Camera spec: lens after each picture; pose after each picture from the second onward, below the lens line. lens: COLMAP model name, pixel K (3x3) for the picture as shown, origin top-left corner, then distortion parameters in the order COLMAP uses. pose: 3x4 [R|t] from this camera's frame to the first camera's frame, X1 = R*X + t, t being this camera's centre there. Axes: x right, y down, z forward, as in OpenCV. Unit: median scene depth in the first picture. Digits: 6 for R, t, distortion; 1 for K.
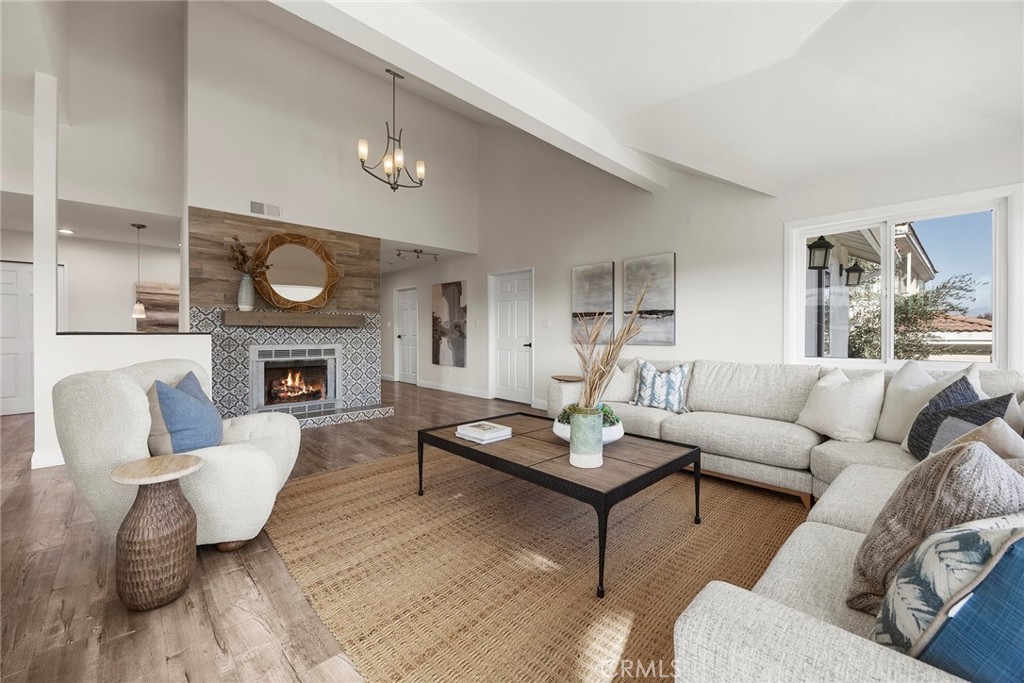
lens RADIAL K [[404.1, 0, 512.8], [0, 404.1, 330.9], [0, 0, 1]] dist [0.000608, 0.000199]
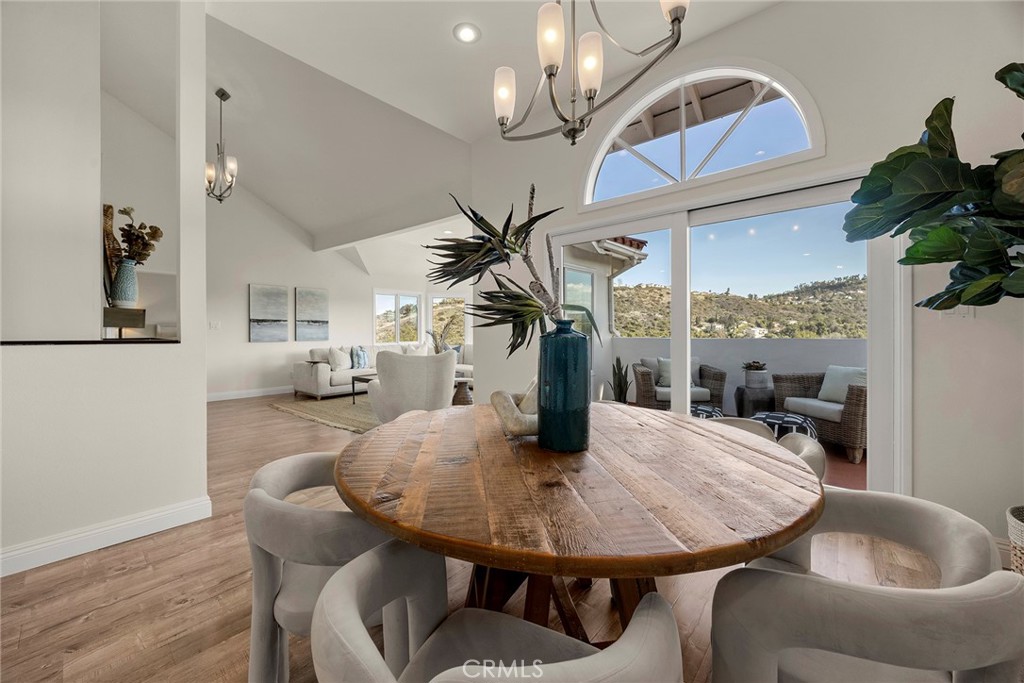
lens RADIAL K [[403.3, 0, 508.4], [0, 403.3, 329.3], [0, 0, 1]] dist [0.000640, 0.000144]
pose [[-0.102514, 0.000914, 0.994731, -1.352194], [-0.001914, 0.999998, -0.001116, -0.011454], [-0.994730, -0.002018, -0.102512, 0.328401]]
